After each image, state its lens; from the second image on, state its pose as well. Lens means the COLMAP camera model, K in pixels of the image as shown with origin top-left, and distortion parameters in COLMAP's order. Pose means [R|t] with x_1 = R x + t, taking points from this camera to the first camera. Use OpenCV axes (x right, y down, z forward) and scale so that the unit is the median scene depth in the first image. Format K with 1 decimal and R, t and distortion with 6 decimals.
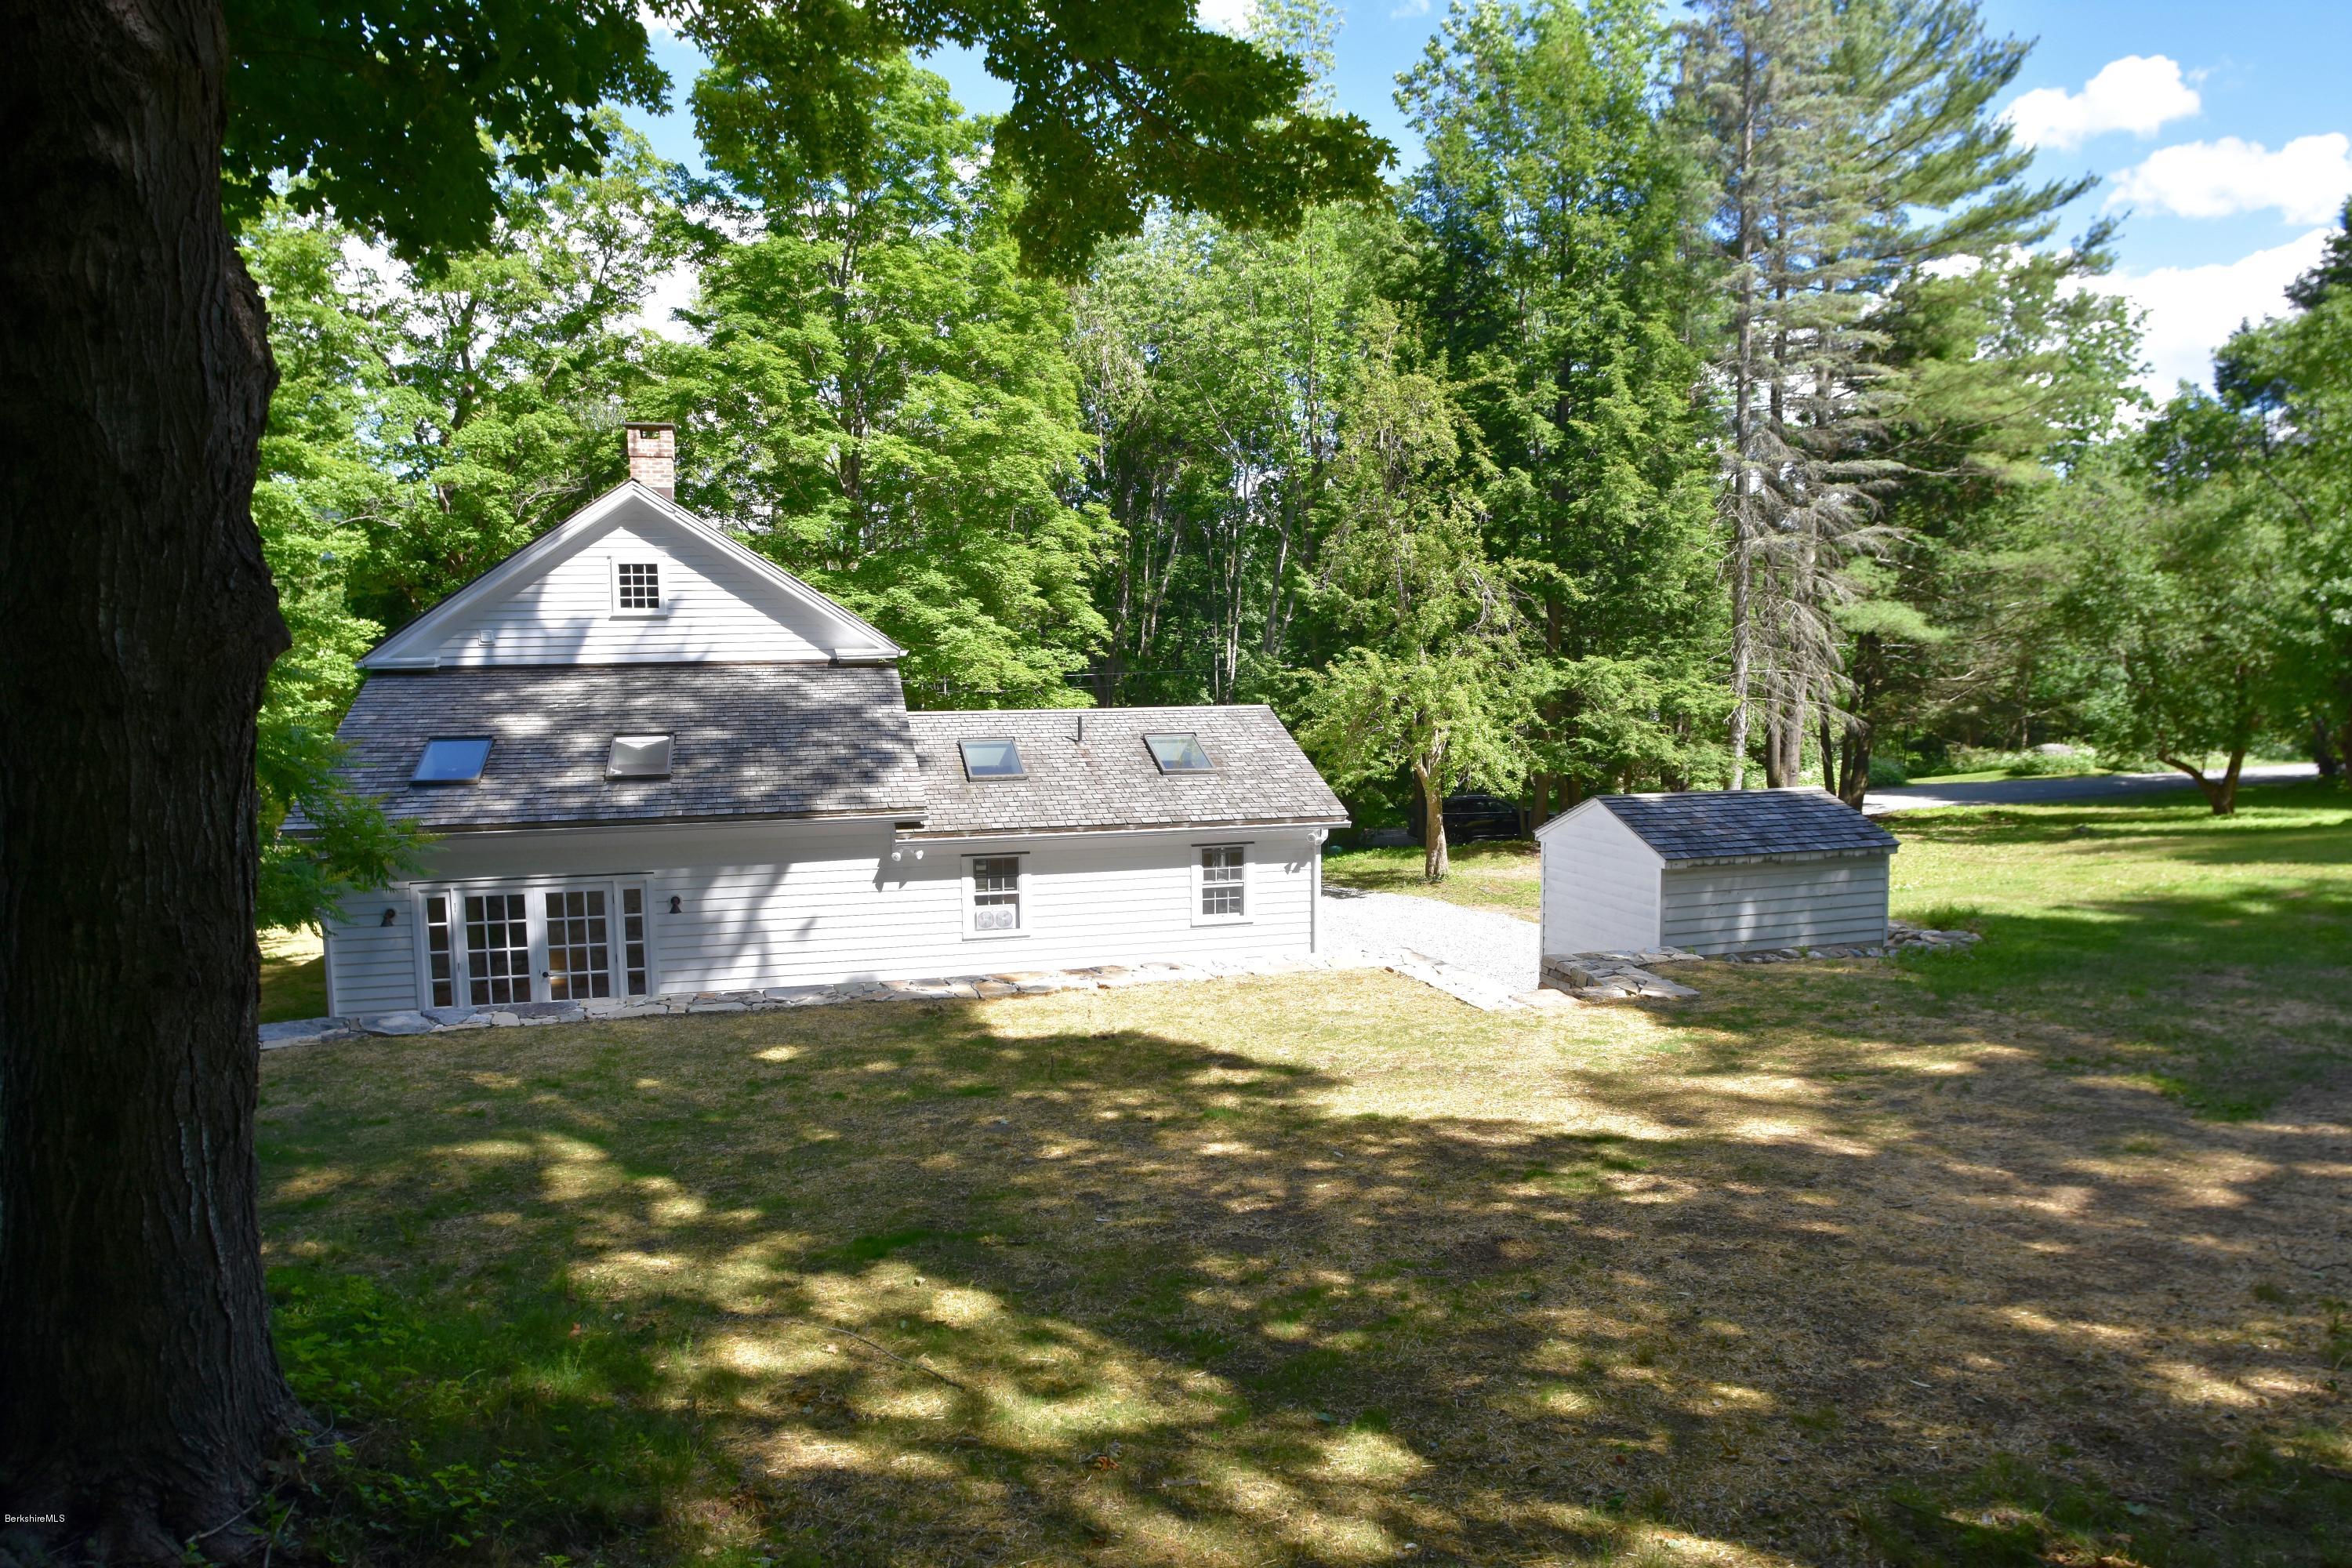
lens RADIAL K [[1452.6, 0, 1167.2], [0, 1452.6, 791.7], [0, 0, 1]] dist [-0.080062, 0.042580]
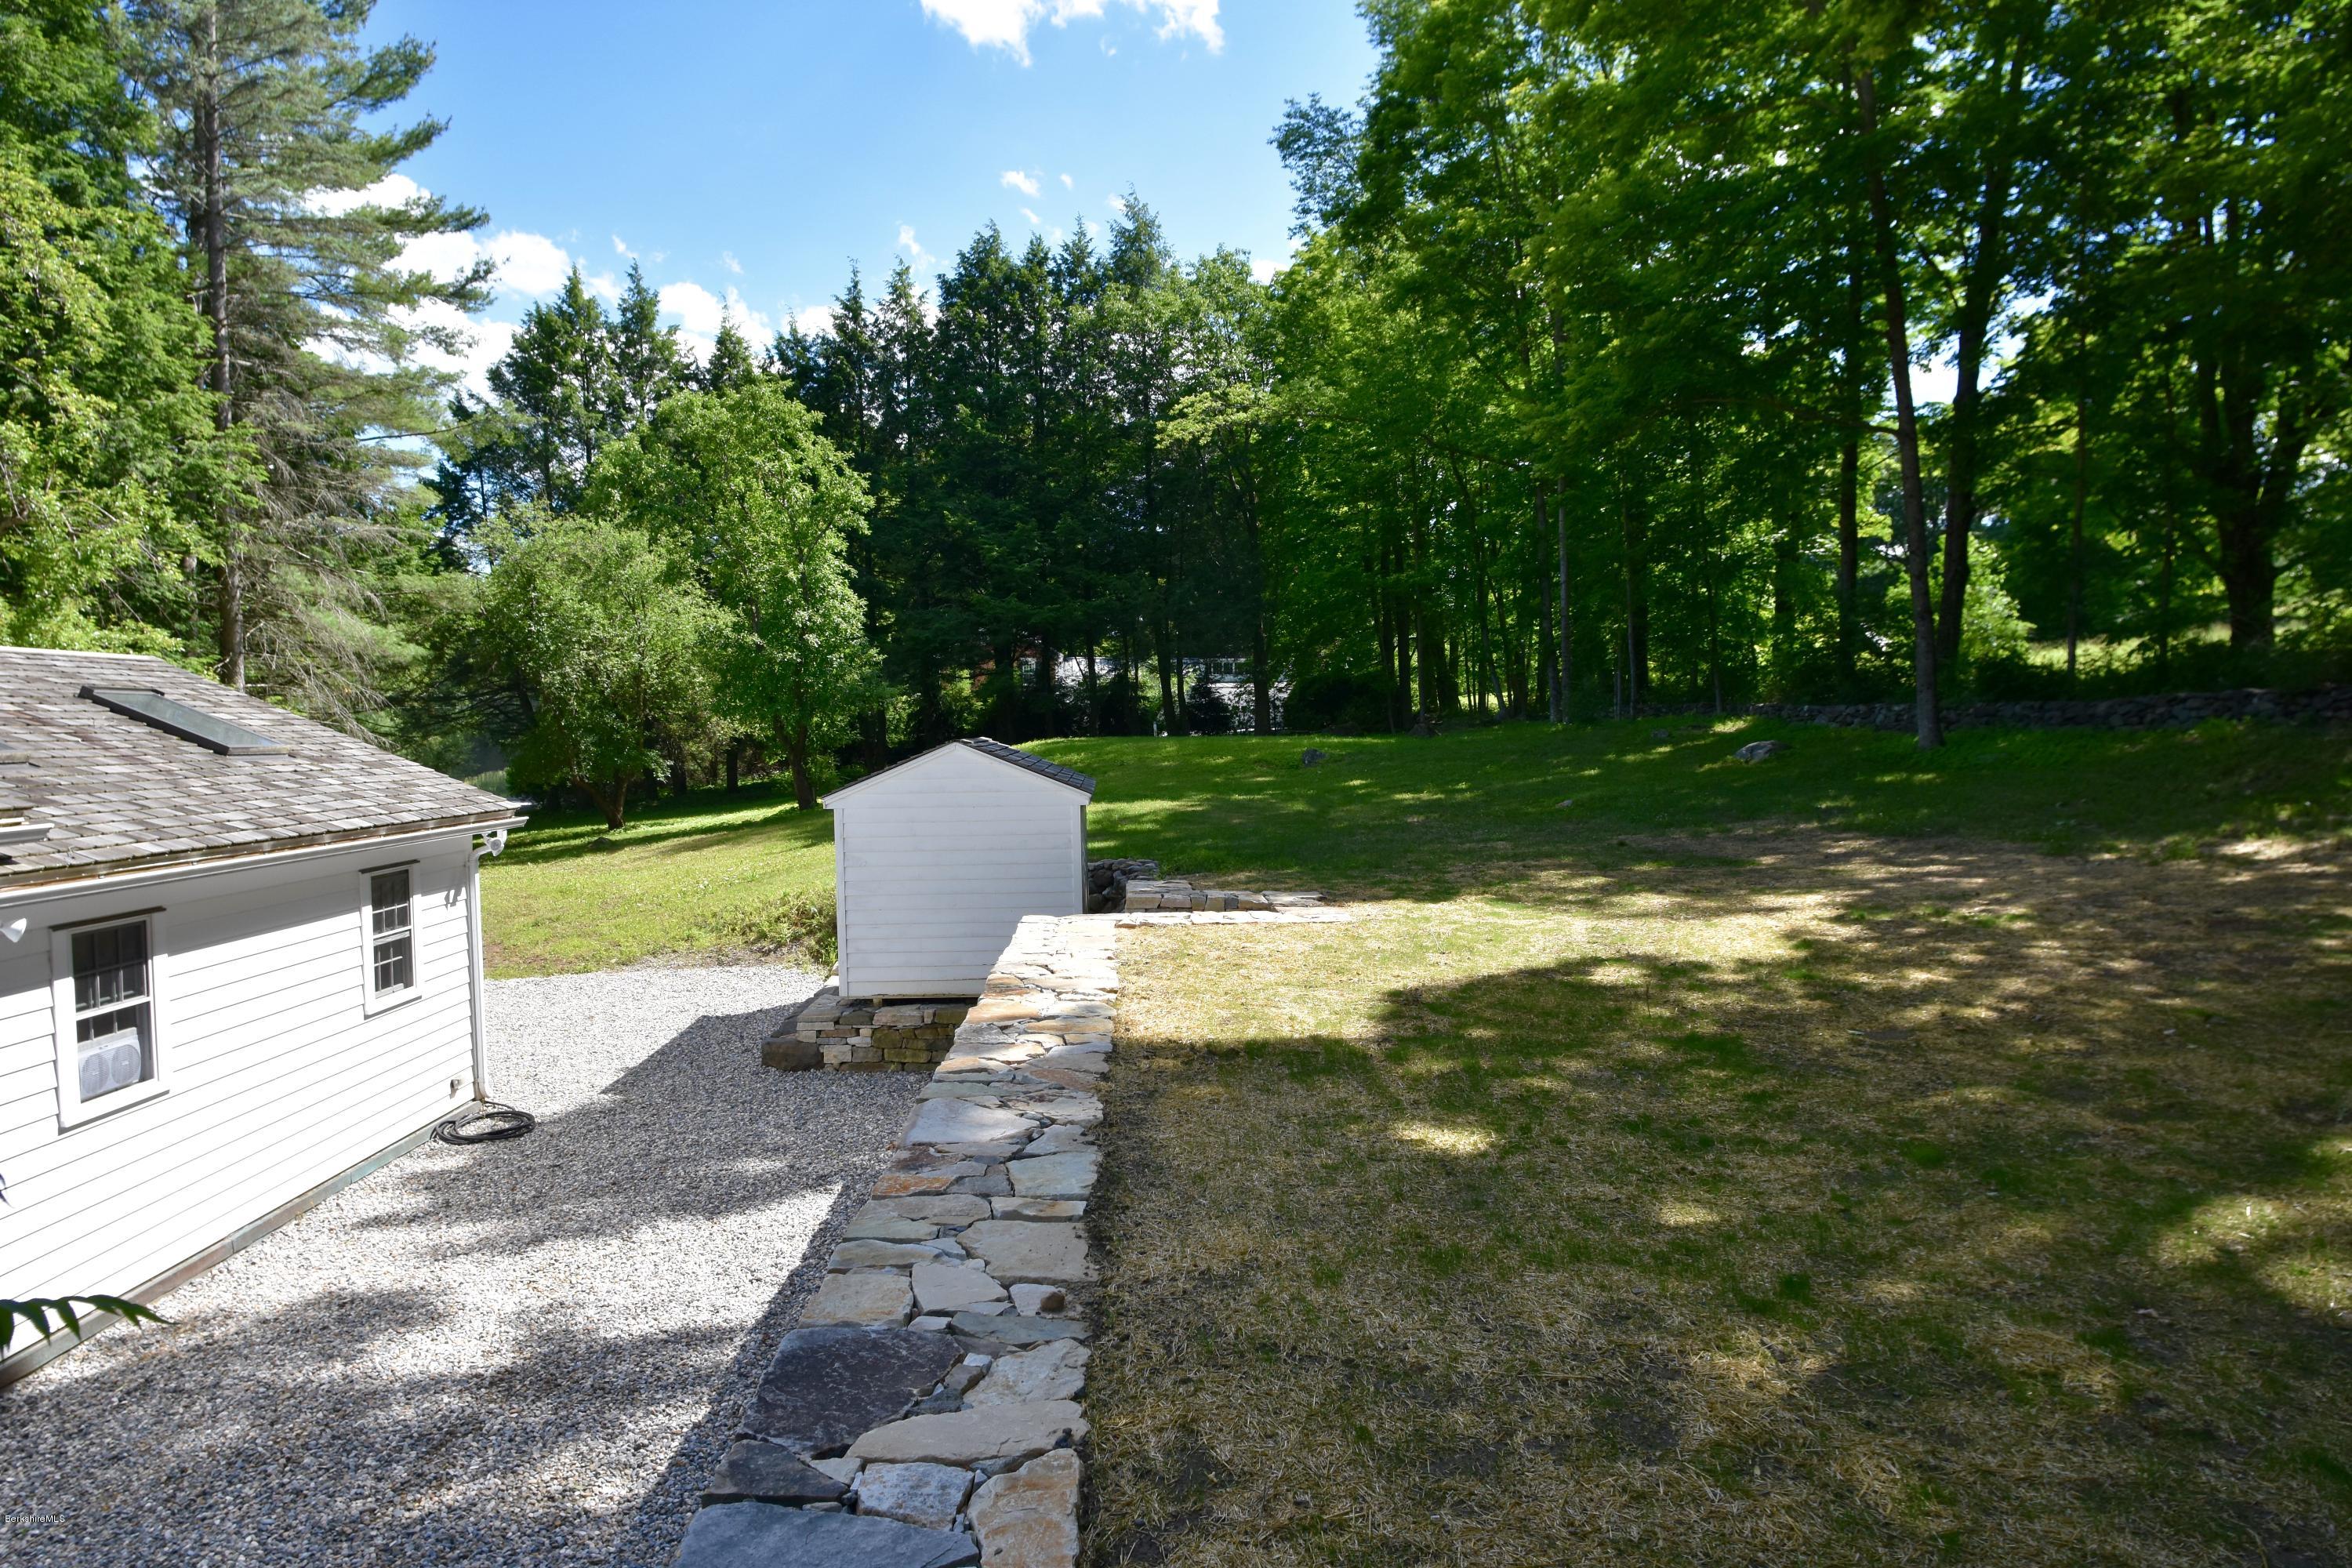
lens RADIAL K [[1452.6, 0, 1167.2], [0, 1452.6, 791.7], [0, 0, 1]] dist [-0.080062, 0.042580]
pose [[0.232956, -0.035622, 0.971835, -0.455393], [0.097502, 0.995149, 0.013105, 0.030351], [-0.967587, 0.091703, 0.235299, 0.584176]]
